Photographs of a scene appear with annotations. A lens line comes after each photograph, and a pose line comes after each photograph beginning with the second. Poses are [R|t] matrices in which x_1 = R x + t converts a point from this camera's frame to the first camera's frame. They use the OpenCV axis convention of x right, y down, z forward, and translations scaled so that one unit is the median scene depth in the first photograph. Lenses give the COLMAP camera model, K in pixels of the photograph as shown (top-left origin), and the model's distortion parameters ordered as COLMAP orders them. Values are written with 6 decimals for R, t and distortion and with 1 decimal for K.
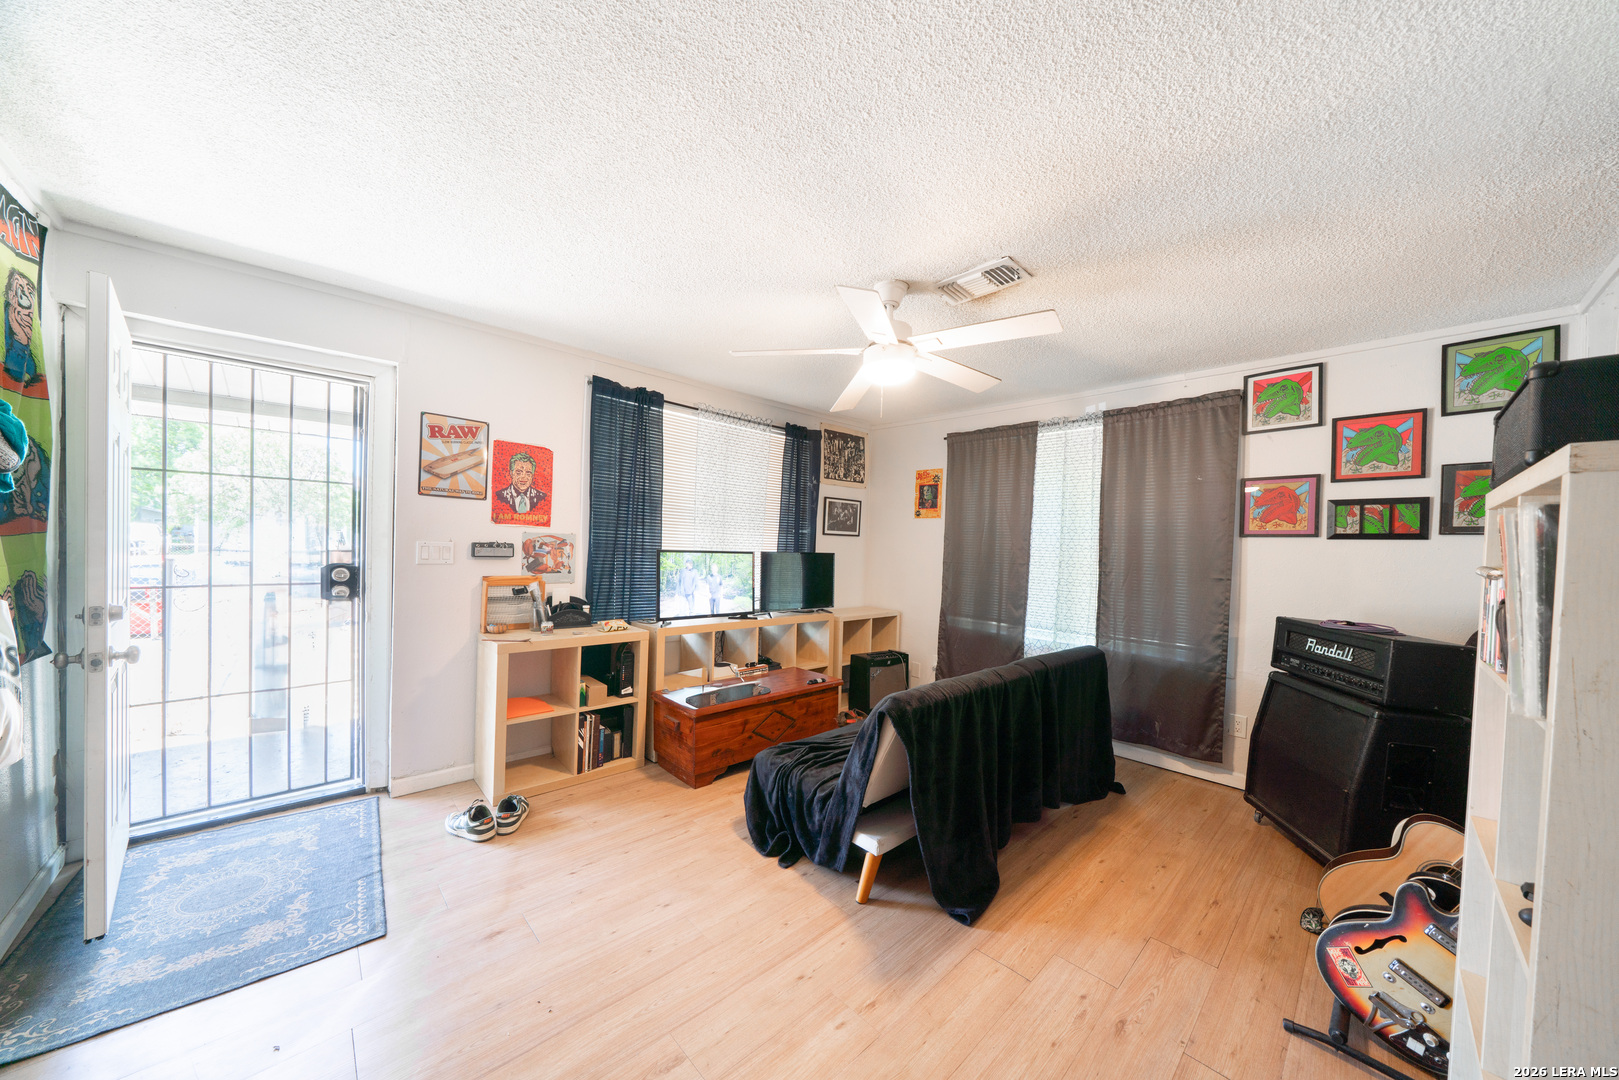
lens RADIAL K [[546.8, 0, 803.6], [0, 546.8, 553.2], [0, 0, 1]] dist [-0.003010, -0.000193]
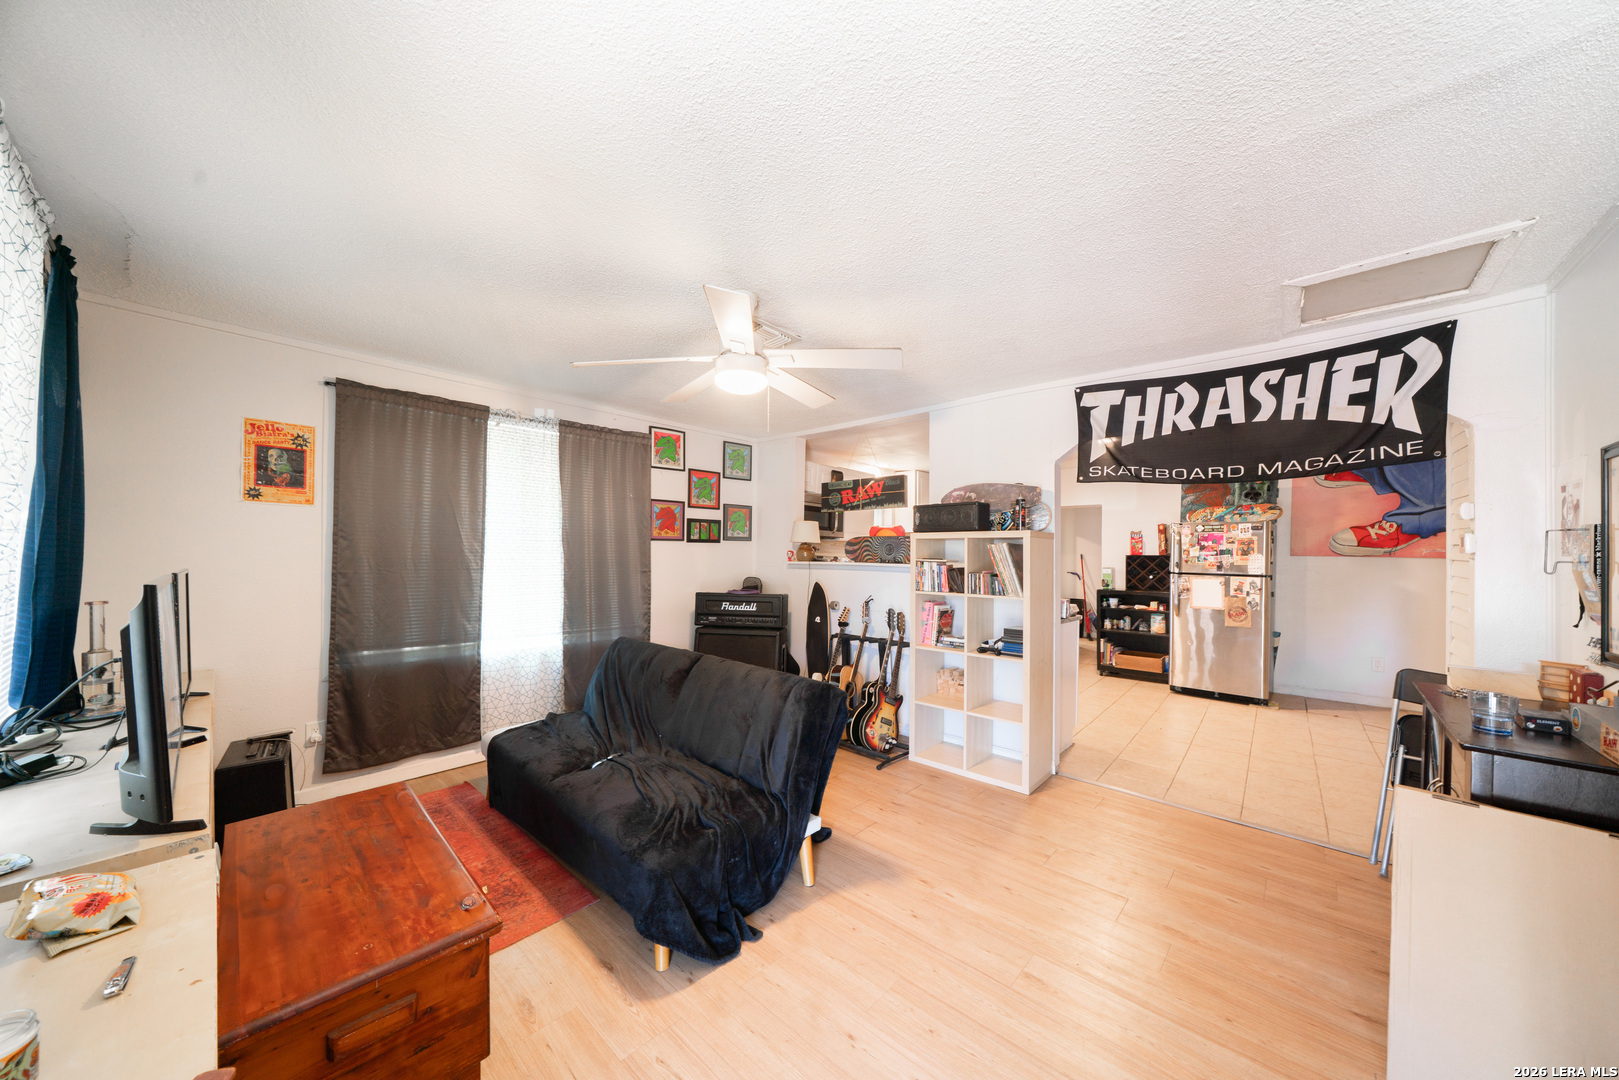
lens RADIAL K [[550.6, 0, 809.1], [0, 550.6, 545.0], [0, 0, 1]] dist [-0.001980, -0.000027]
pose [[-0.077957, -0.010993, 0.996896, -0.664441], [0.006065, 0.999915, 0.011501, -0.033271], [-0.996938, 0.006943, -0.077884, 0.736064]]
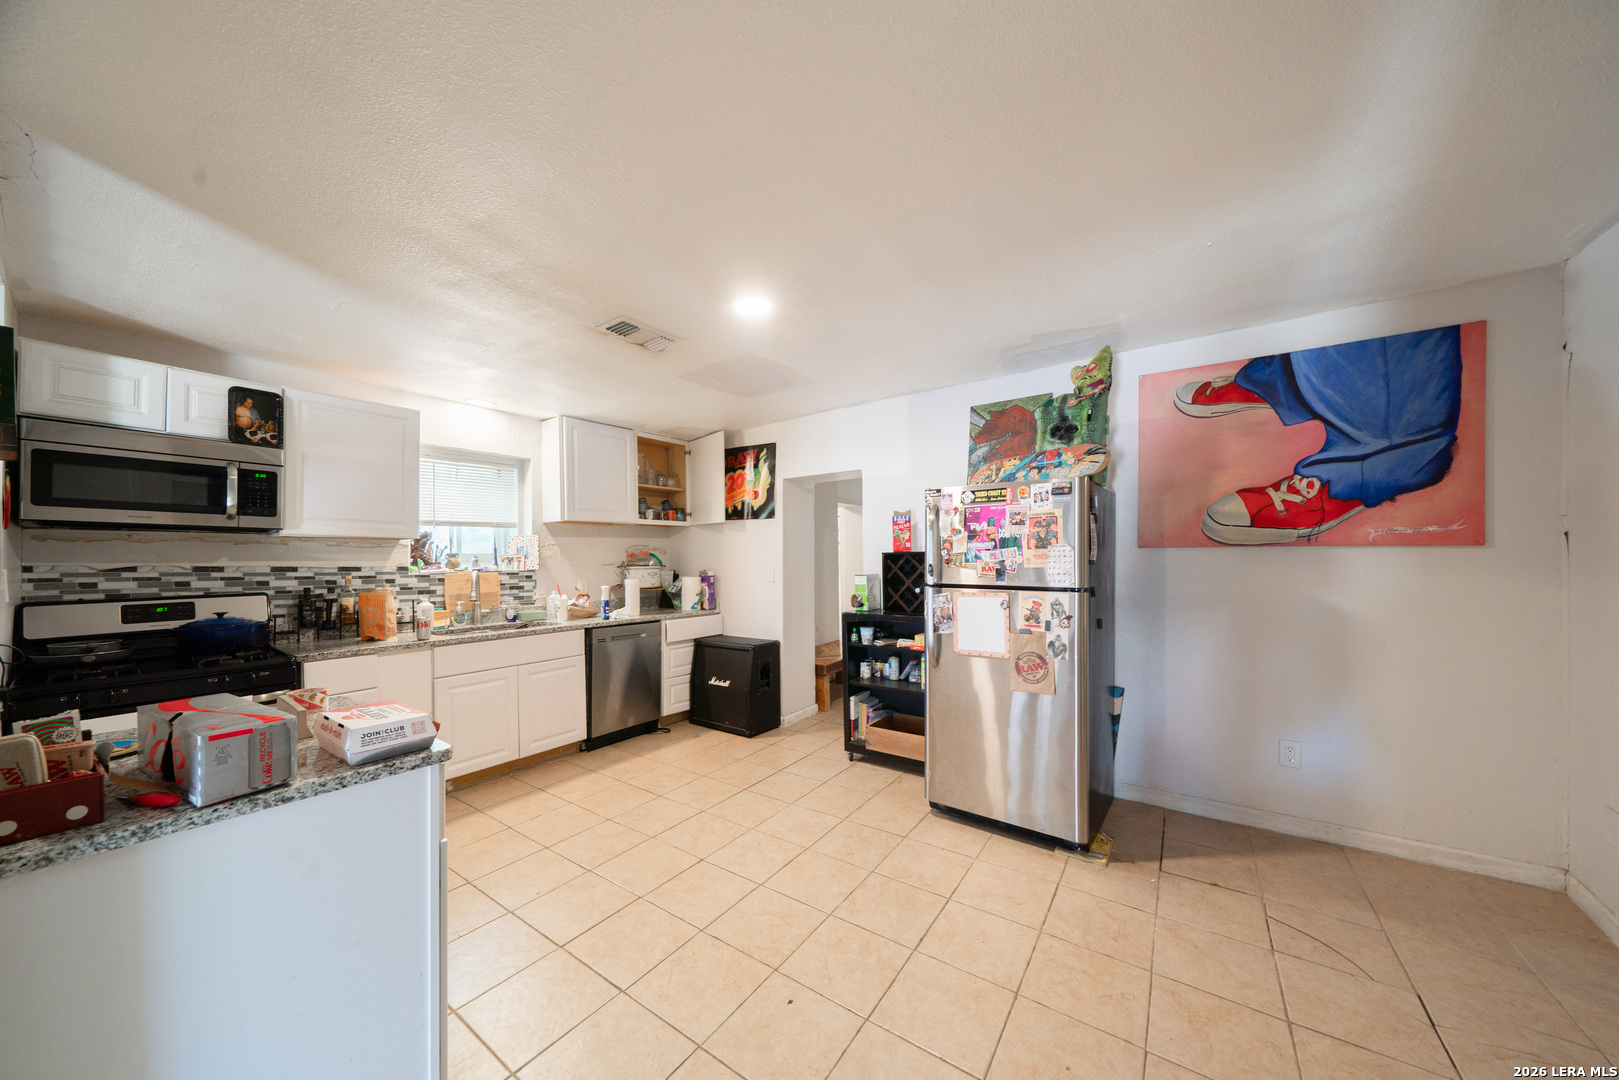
lens RADIAL K [[546.8, 0, 803.6], [0, 546.8, 553.2], [0, 0, 1]] dist [-0.003010, -0.000193]
pose [[-0.177416, -0.016305, 0.984001, 0.159934], [0.025734, 0.999444, 0.021201, 0.006716], [-0.983799, 0.029084, -0.176897, -0.222359]]
